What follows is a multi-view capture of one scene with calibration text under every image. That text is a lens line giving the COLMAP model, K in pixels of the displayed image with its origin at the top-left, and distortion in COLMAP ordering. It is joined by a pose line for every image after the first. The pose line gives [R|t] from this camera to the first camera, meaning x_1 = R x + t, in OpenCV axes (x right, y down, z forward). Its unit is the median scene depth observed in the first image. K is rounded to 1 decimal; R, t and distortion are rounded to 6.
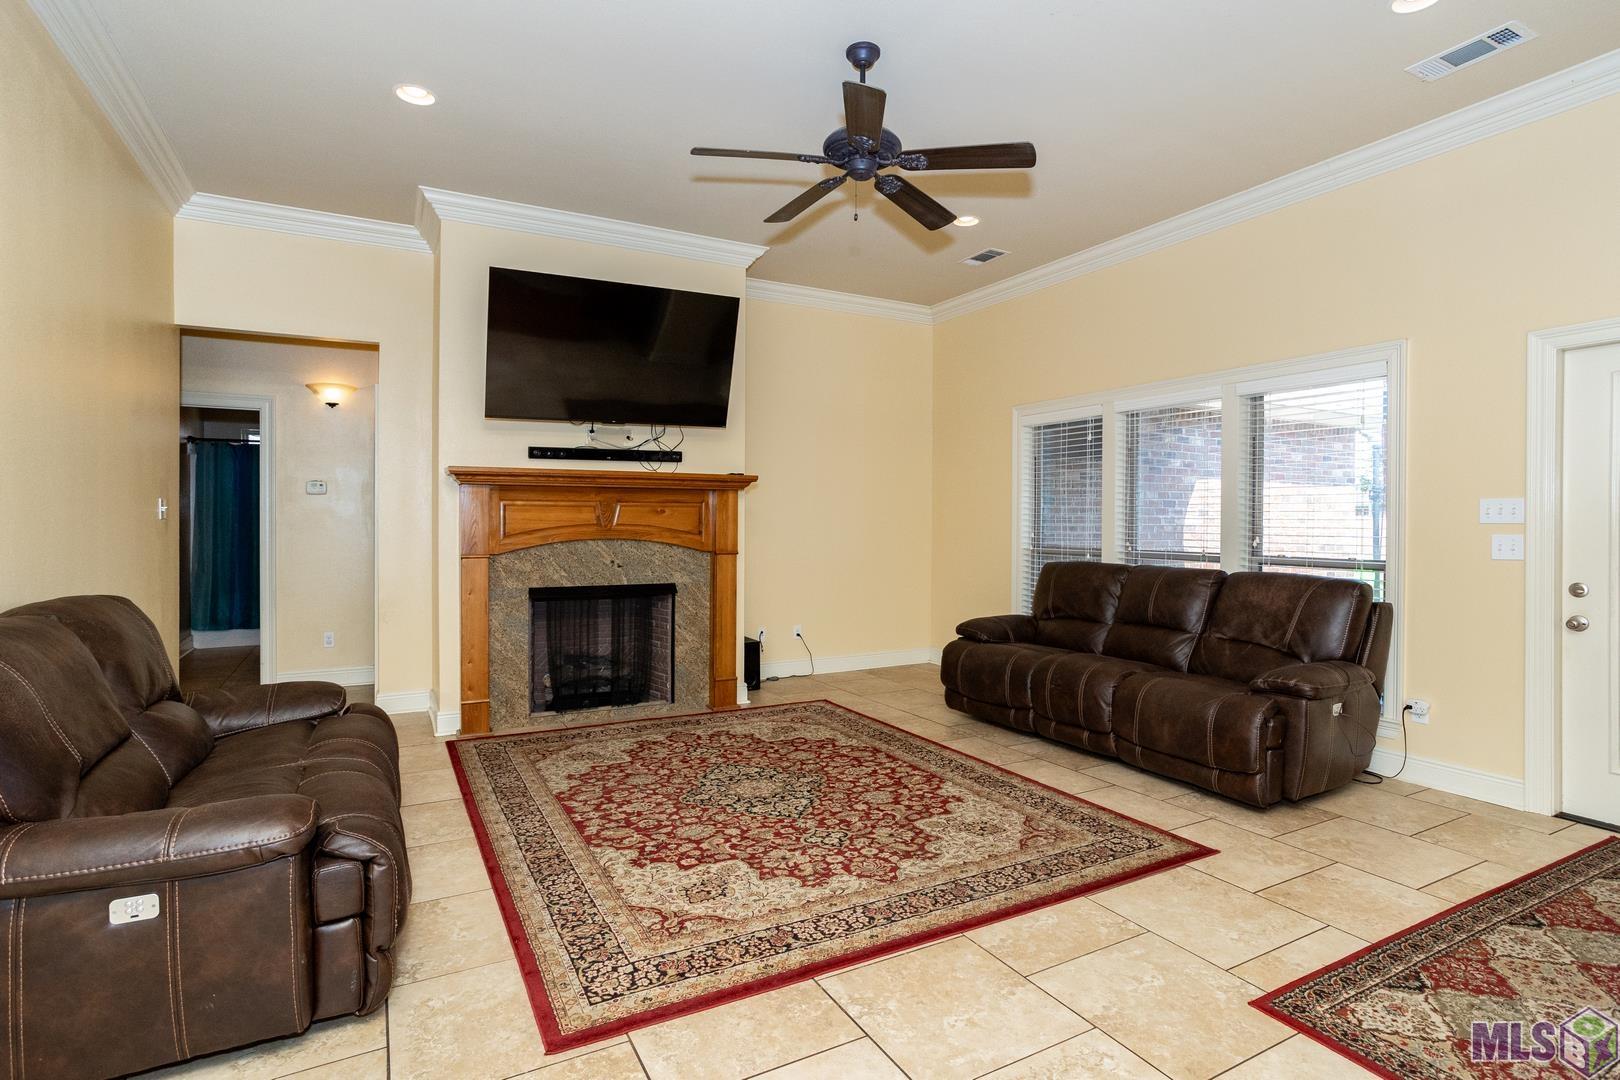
lens RADIAL K [[801.8, 0, 821.2], [0, 801.8, 526.4], [0, 0, 1]] dist [-0.046479, 0.027135]
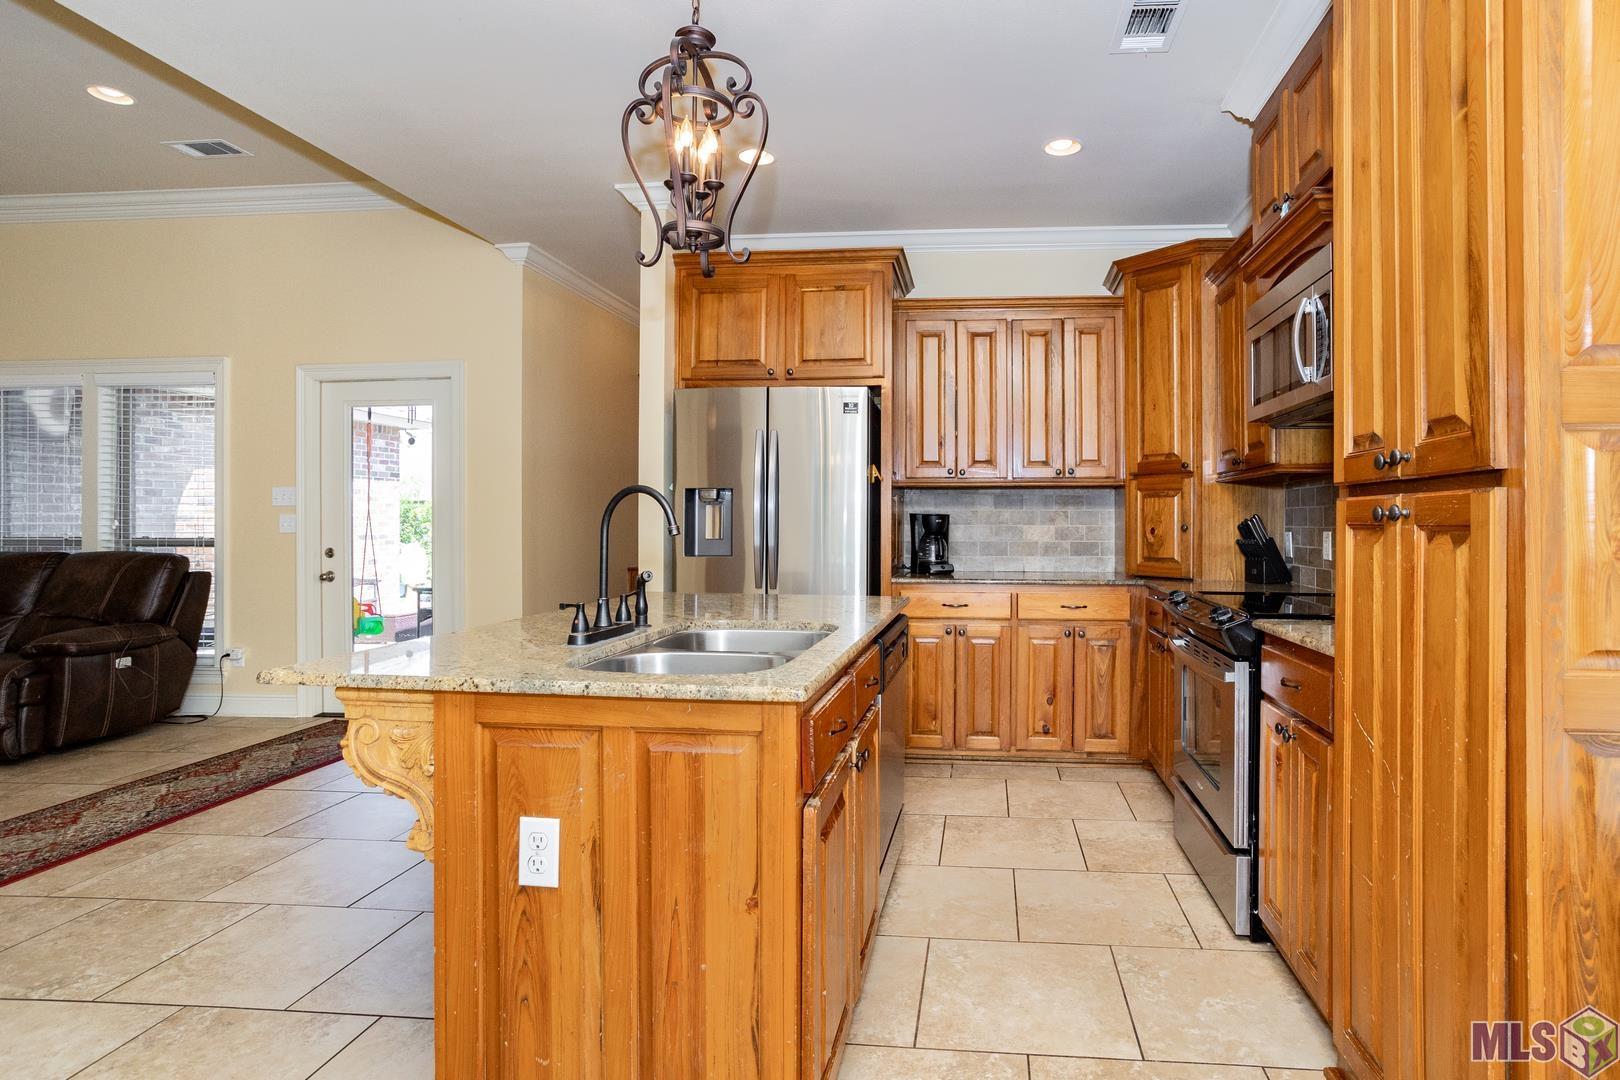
lens RADIAL K [[838.4, 0, 928.2], [0, 838.4, 520.1], [0, 0, 1]] dist [-0.051246, 0.018687]
pose [[0.552918, -0.004935, 0.833221, 0.298548], [0.007933, 0.999968, 0.000659, 0.026122], [-0.833198, 0.006245, 0.552940, -0.641615]]
